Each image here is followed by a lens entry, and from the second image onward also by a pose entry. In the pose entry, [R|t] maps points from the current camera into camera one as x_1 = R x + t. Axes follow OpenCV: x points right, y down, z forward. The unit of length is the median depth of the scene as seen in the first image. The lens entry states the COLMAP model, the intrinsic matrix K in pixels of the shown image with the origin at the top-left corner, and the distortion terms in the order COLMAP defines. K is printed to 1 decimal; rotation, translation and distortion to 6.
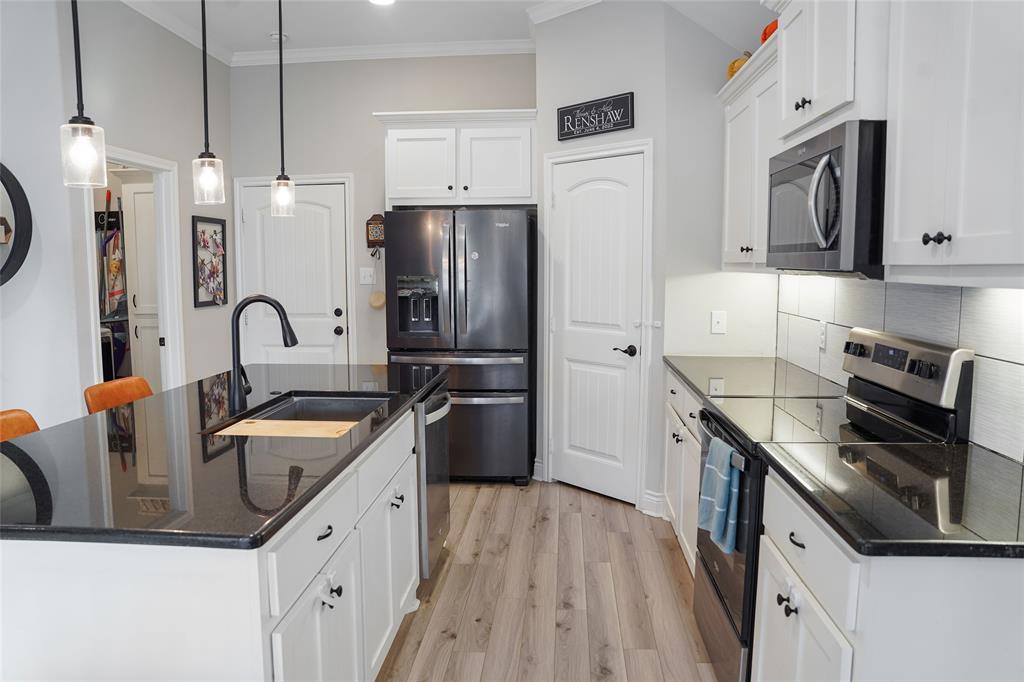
lens RADIAL K [[736.3, 0, 512.0], [0, 736.3, 341.0], [0, 0, 1]] dist [-0.180914, 0.151223]
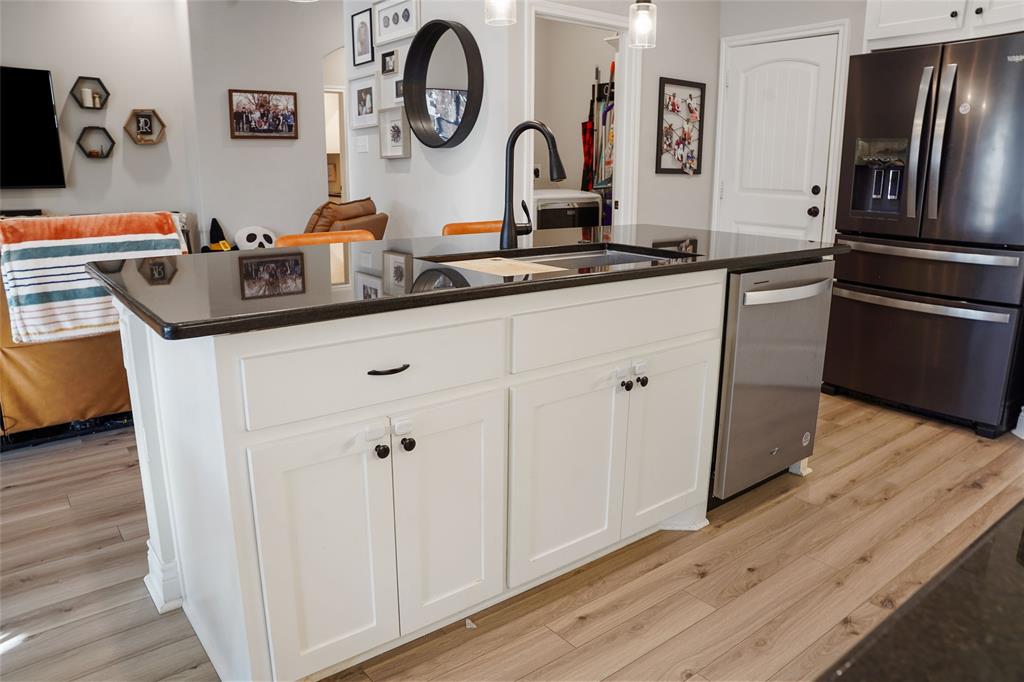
lens RADIAL K [[715.0, 0, 512.0], [0, 715.0, 341.0], [0, 0, 1]] dist [-0.171711, 0.137535]
pose [[0.666615, 0.185298, -0.722004, 0.177225], [-0.085010, 0.981188, 0.173329, 0.030329], [0.740539, -0.054166, 0.669827, 0.221676]]
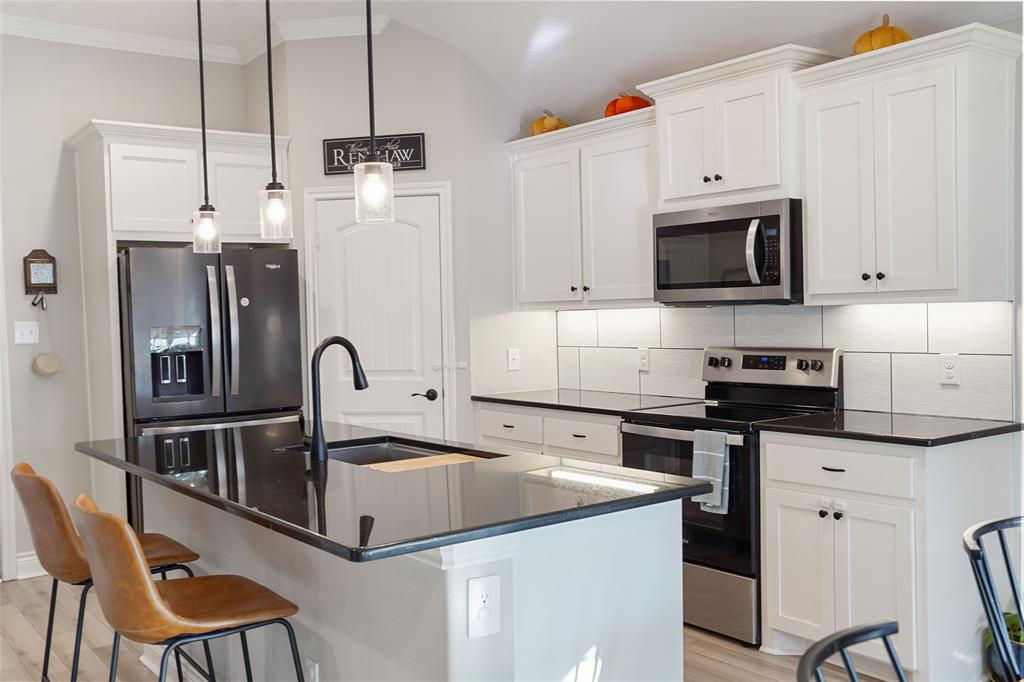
lens RADIAL K [[996.7, 0, 512.0], [0, 996.7, 341.0], [0, 0, 1]] dist [-0.043649, 0.006660]
pose [[0.758655, -0.038963, 0.650326, -0.587190], [0.092413, 0.994552, -0.048220, 0.015215], [-0.644904, 0.096681, 0.758123, -0.083329]]
